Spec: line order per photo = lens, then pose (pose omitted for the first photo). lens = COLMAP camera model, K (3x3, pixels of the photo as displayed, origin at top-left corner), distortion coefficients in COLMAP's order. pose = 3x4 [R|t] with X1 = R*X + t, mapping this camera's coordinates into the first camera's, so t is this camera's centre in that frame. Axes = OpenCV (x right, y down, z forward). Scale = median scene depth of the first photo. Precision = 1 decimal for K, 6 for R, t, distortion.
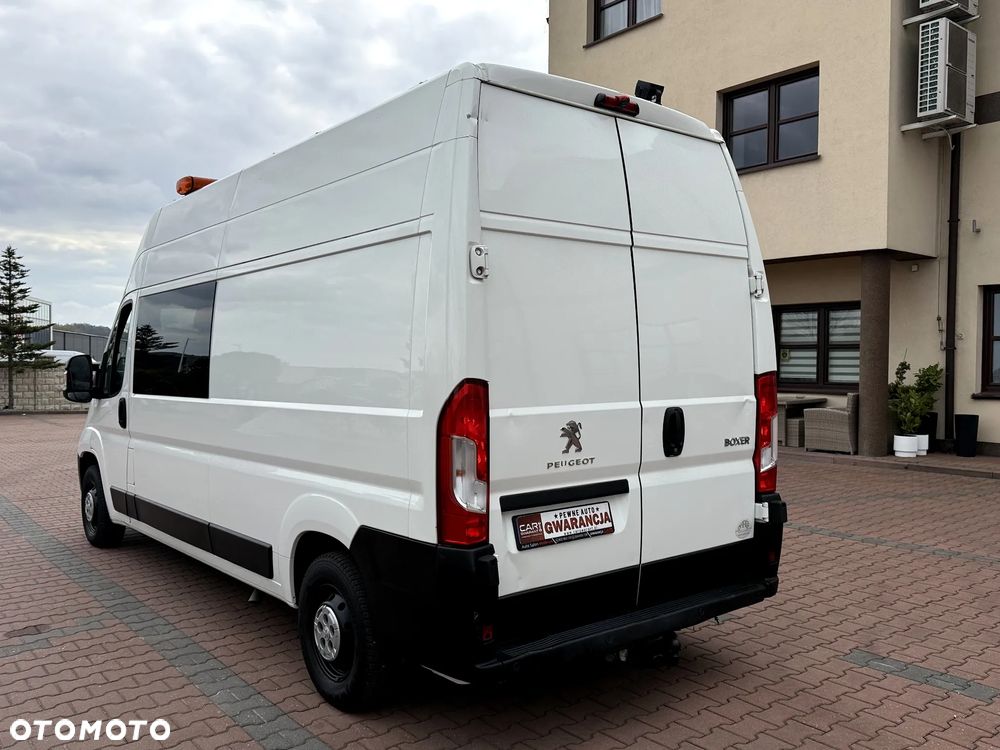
lens RADIAL K [[841.6, 0, 497.8], [0, 841.6, 373.0], [0, 0, 1]] dist [0.036894, -0.010765]
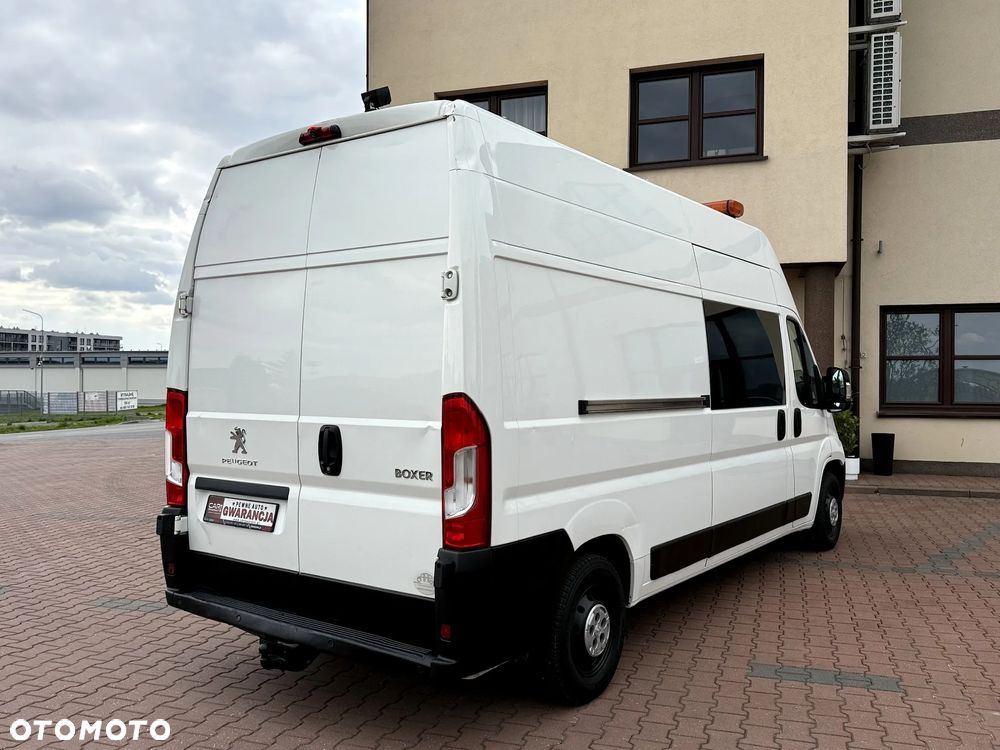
lens RADIAL K [[873.8, 0, 498.3], [0, 873.8, 371.4], [0, 0, 1]] dist [-0.002017, -0.003205]
pose [[0.262897, 0.002554, -0.964820, 1.314241], [-0.017459, 0.999845, -0.002110, -0.024385], [0.964666, 0.017399, 0.262901, 0.977185]]
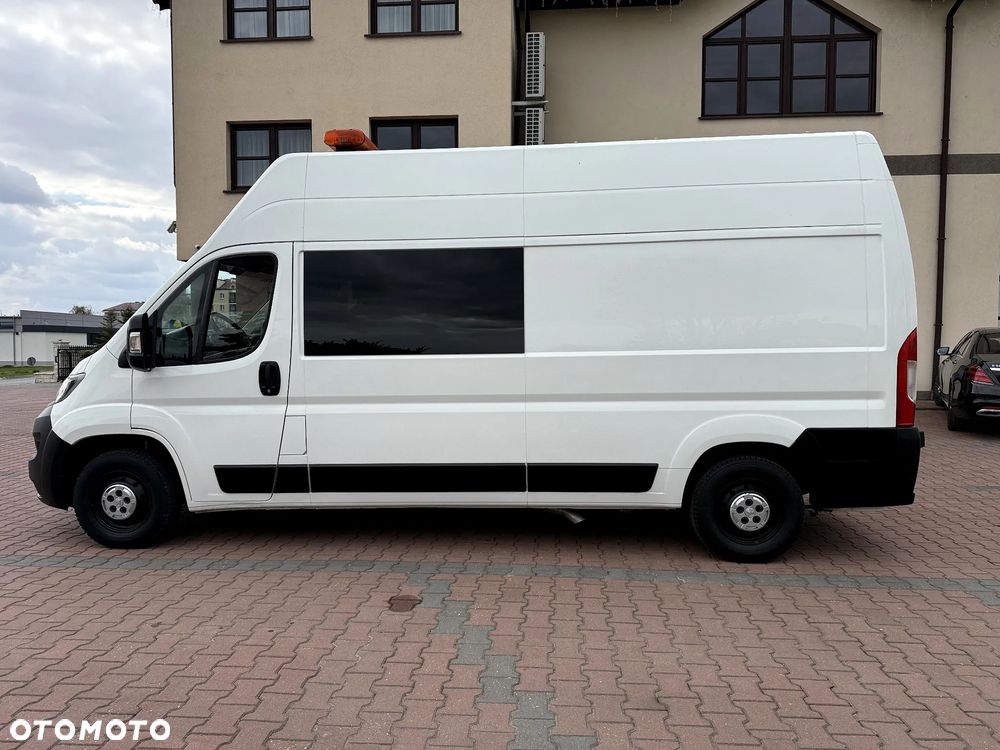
lens RADIAL K [[709.2, 0, 497.3], [0, 709.2, 383.7], [0, 0, 1]] dist [0.000496, -0.000758]
pose [[0.692555, -0.045396, 0.719935, -1.395012], [0.015738, 0.998731, 0.047836, 0.034112], [-0.721193, -0.021799, 0.692391, 0.521947]]
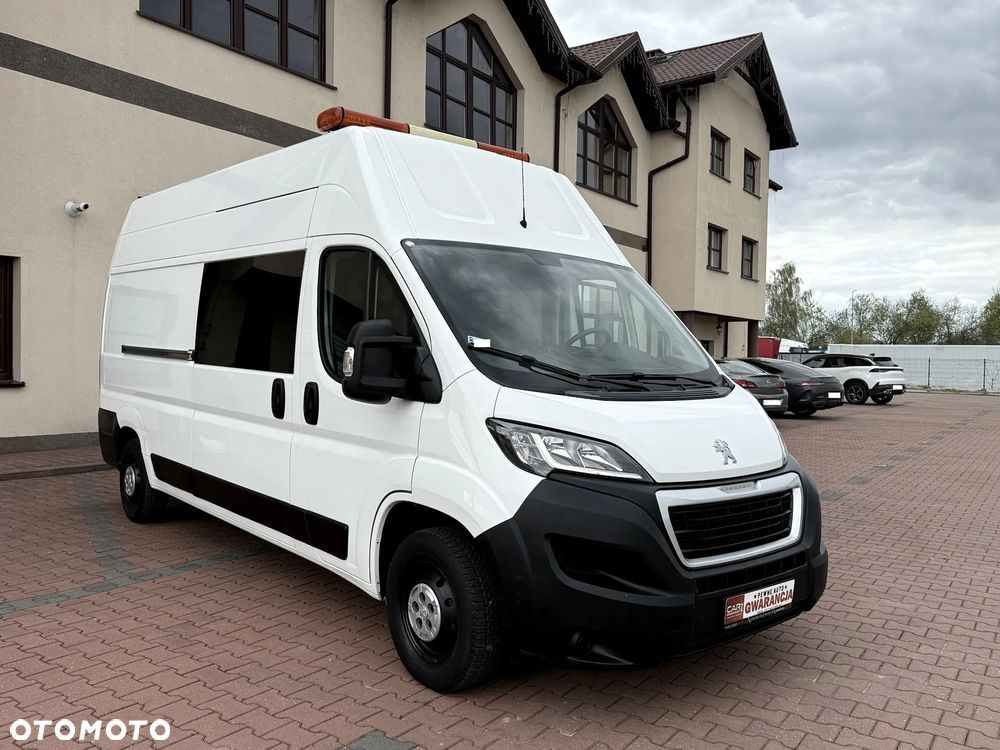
lens RADIAL K [[837.2, 0, 498.2], [0, 837.2, 376.8], [0, 0, 1]] dist [0.001765, -0.003941]
pose [[-0.999400, -0.020786, -0.027715, -0.539213], [-0.022179, 0.998455, 0.050954, -0.037082], [0.026613, 0.051538, -0.998316, 3.298277]]
